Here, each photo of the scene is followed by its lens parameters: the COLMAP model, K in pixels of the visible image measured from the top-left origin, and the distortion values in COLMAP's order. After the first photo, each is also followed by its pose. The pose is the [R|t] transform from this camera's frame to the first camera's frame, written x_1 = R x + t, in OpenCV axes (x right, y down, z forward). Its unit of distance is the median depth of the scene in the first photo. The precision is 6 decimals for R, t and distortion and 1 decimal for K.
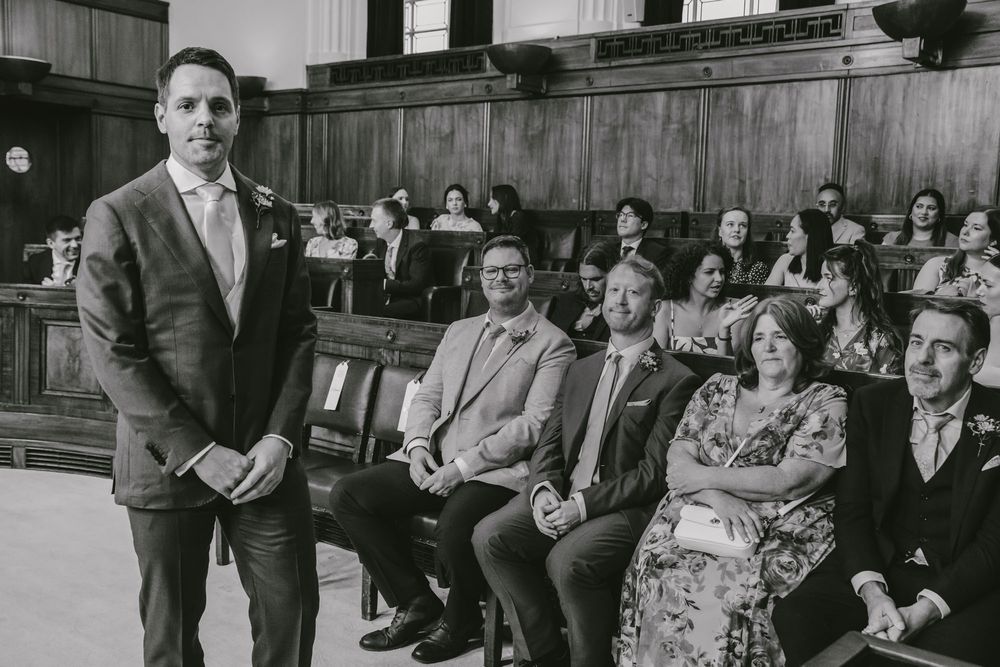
lens RADIAL K [[1046.6, 0, 500.0], [0, 1046.6, 333.5], [0, 0, 1]] dist [0.053800, 0.037156]
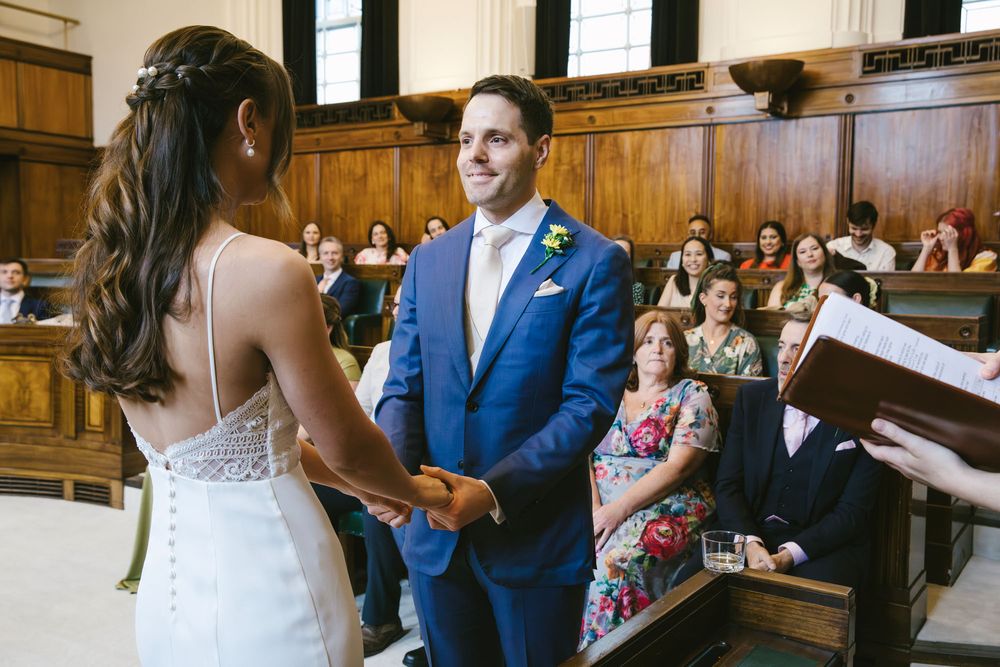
lens RADIAL K [[985.6, 0, 500.0], [0, 985.6, 333.5], [0, 0, 1]] dist [0.056417, 0.007160]
pose [[0.994960, -0.028775, 0.096054, -0.010634], [0.031085, 0.999260, -0.022637, 0.003010], [-0.095331, 0.025508, 0.995119, -0.046658]]
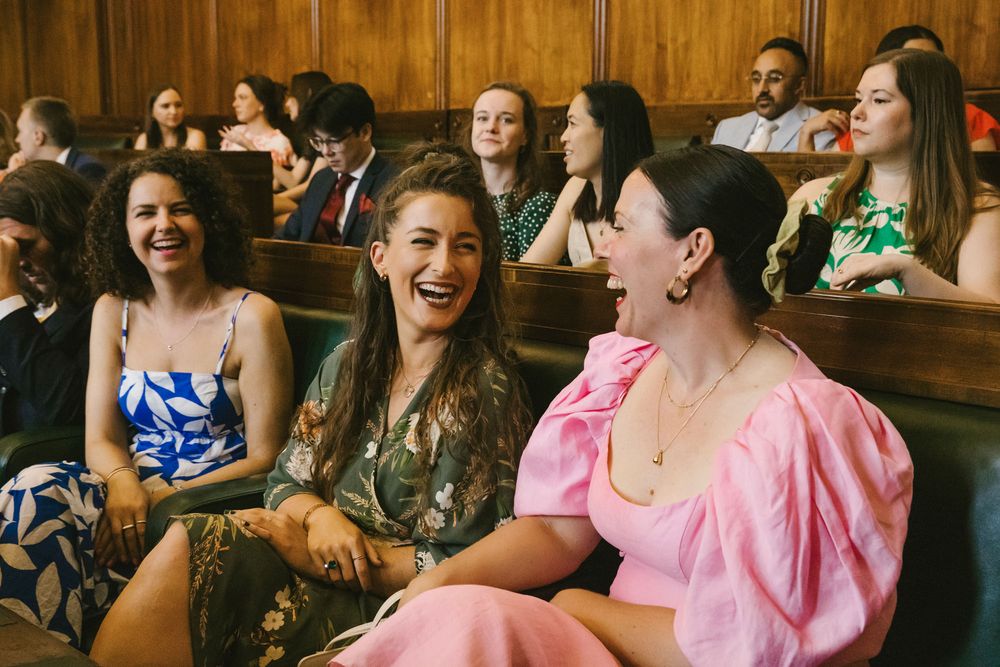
lens RADIAL K [[1287.7, 0, 500.0], [0, 1287.7, 333.5], [0, 0, 1]] dist [0.085579, -0.011852]
pose [[0.989713, -0.006835, -0.142903, 0.235741], [0.012143, 0.999267, 0.036308, -0.017215], [0.142550, -0.037669, 0.989071, 0.288871]]
